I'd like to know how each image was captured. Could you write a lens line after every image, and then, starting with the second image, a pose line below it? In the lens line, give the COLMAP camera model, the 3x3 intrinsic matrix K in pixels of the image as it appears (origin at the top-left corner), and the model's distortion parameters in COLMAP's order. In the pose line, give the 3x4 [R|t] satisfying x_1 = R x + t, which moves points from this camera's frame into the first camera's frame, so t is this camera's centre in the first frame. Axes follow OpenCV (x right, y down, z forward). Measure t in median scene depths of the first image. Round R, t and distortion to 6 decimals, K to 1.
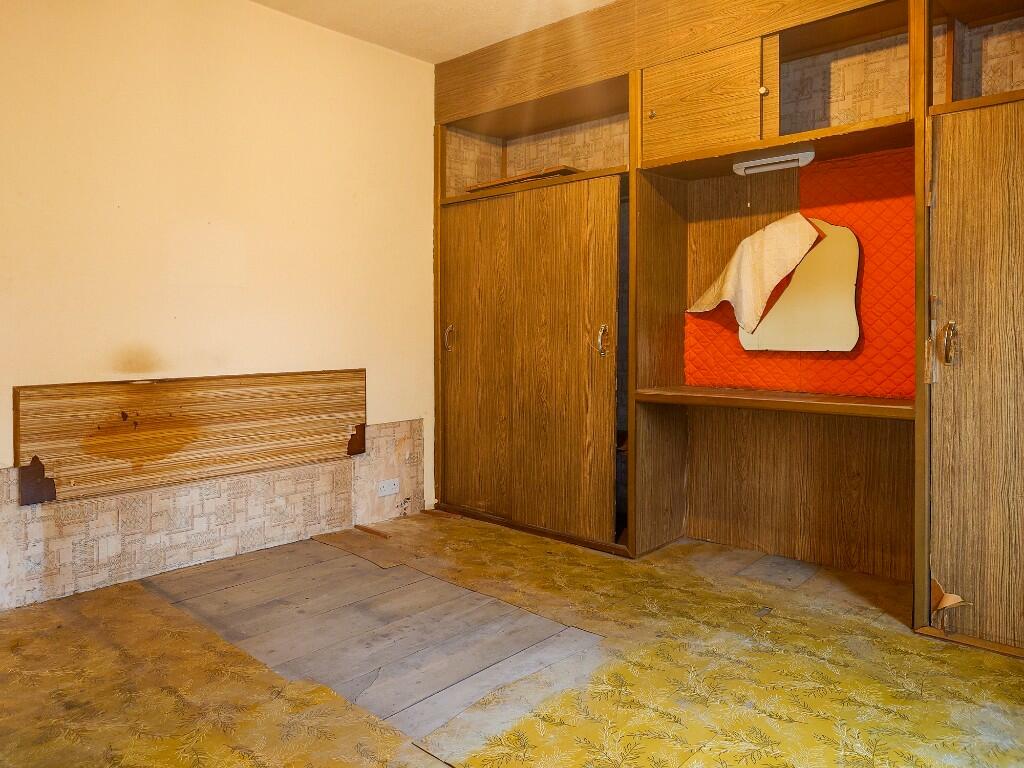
lens RADIAL K [[762.7, 0, 510.6], [0, 762.7, 334.6], [0, 0, 1]] dist [-0.006422, -0.002727]
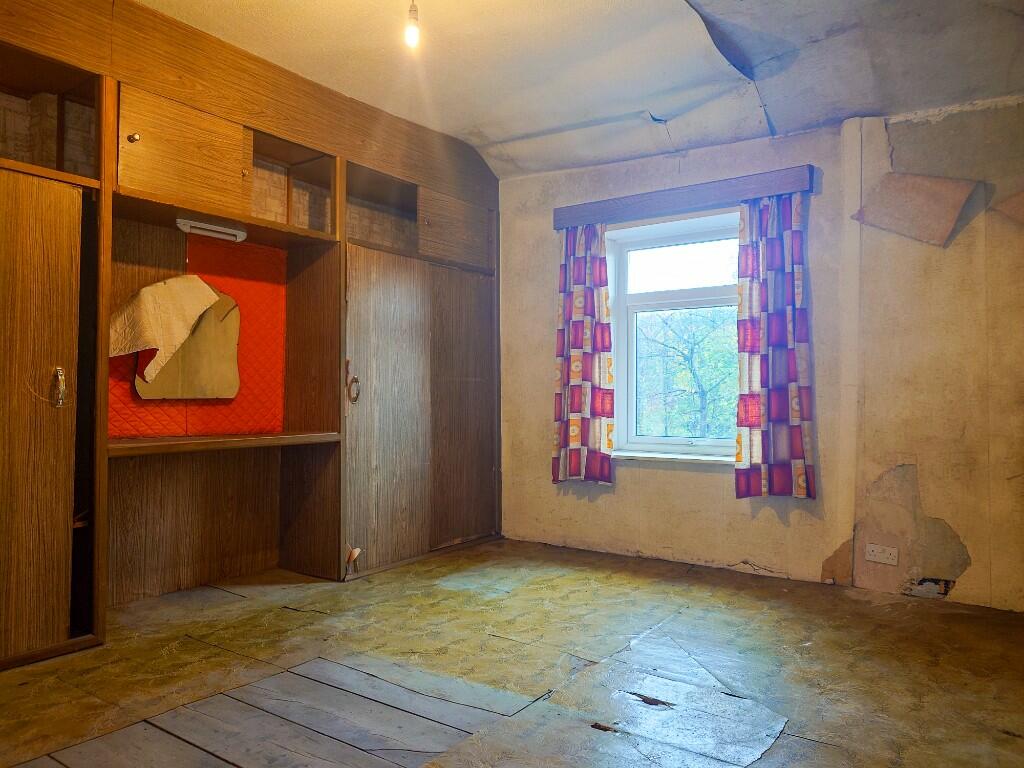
lens RADIAL K [[742.1, 0, 529.2], [0, 742.1, 383.4], [0, 0, 1]] dist [-0.001495, -0.001612]
pose [[-0.174720, 0.018103, 0.984452, -0.843527], [0.004587, 0.999835, -0.017572, 0.022278], [-0.984607, 0.001446, -0.174774, 0.765726]]
